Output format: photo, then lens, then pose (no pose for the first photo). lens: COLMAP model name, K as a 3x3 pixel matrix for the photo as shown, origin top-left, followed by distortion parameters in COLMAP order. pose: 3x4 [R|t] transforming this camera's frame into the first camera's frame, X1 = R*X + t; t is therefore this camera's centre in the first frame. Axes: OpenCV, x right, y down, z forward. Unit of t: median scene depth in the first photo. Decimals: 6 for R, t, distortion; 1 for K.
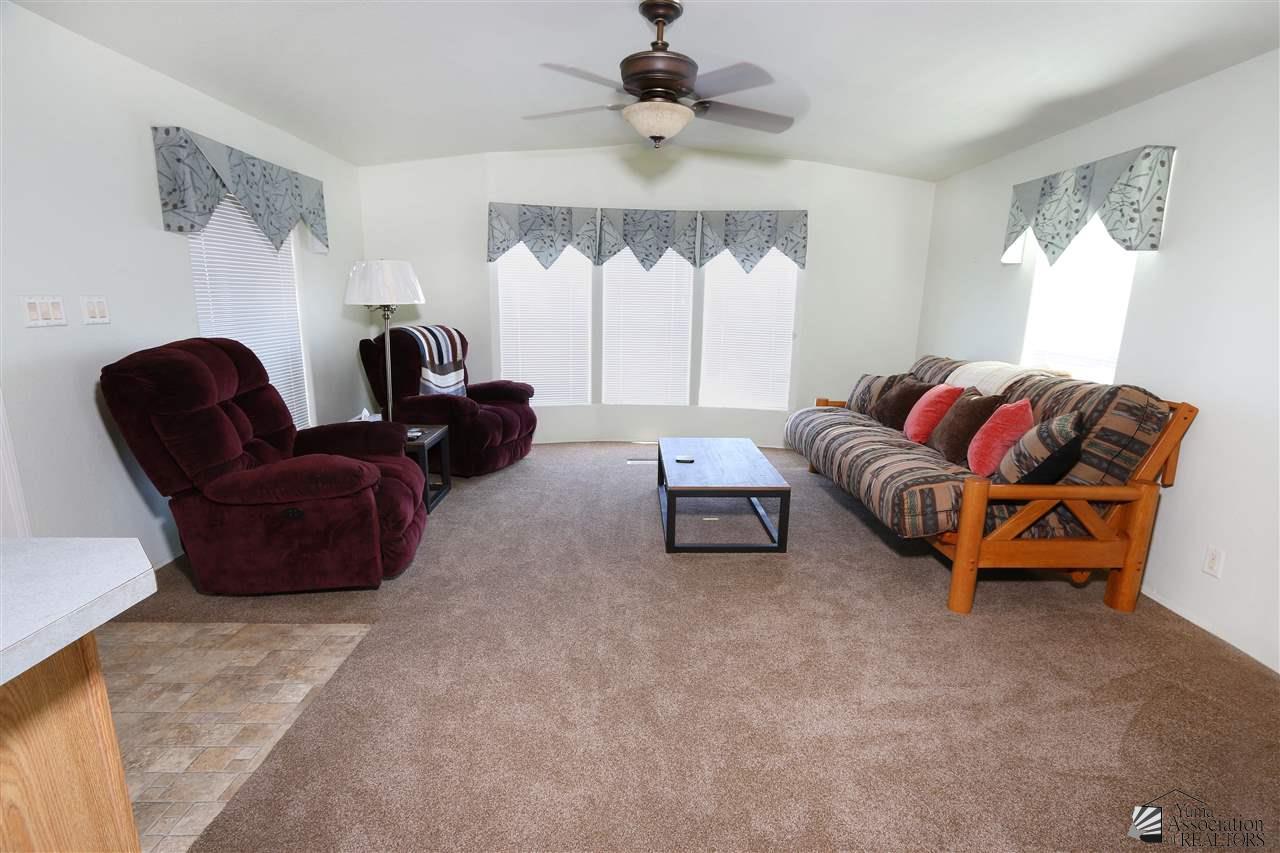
lens RADIAL K [[587.4, 0, 644.9], [0, 587.4, 430.2], [0, 0, 1]] dist [-0.011341, 0.000059]
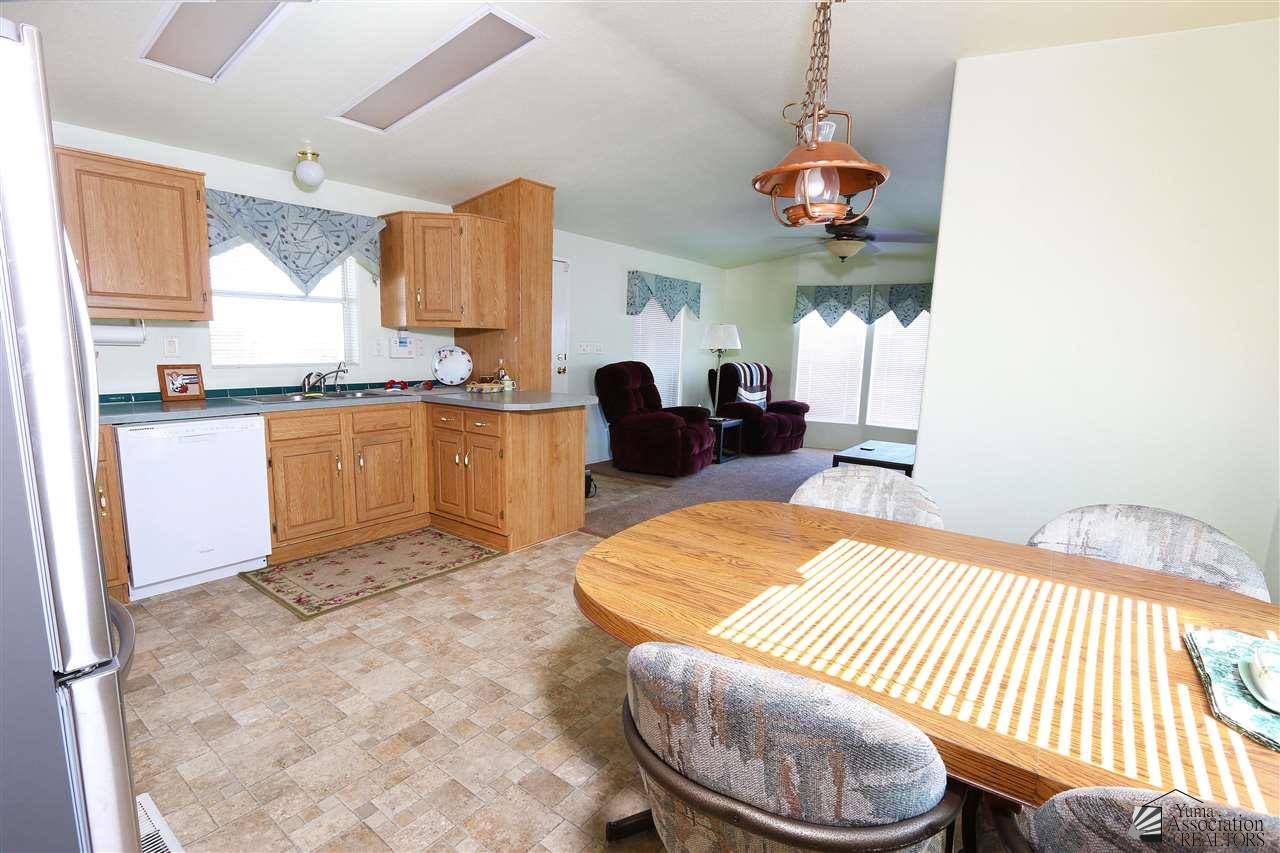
lens RADIAL K [[587.4, 0, 631.7], [0, 587.4, 433.1], [0, 0, 1]] dist [-0.011341, 0.000059]
pose [[0.771082, 0.101910, -0.628528, 0.448138], [-0.149912, 0.988416, -0.023651, 0.108353], [0.618837, 0.112461, 0.777428, -0.473101]]
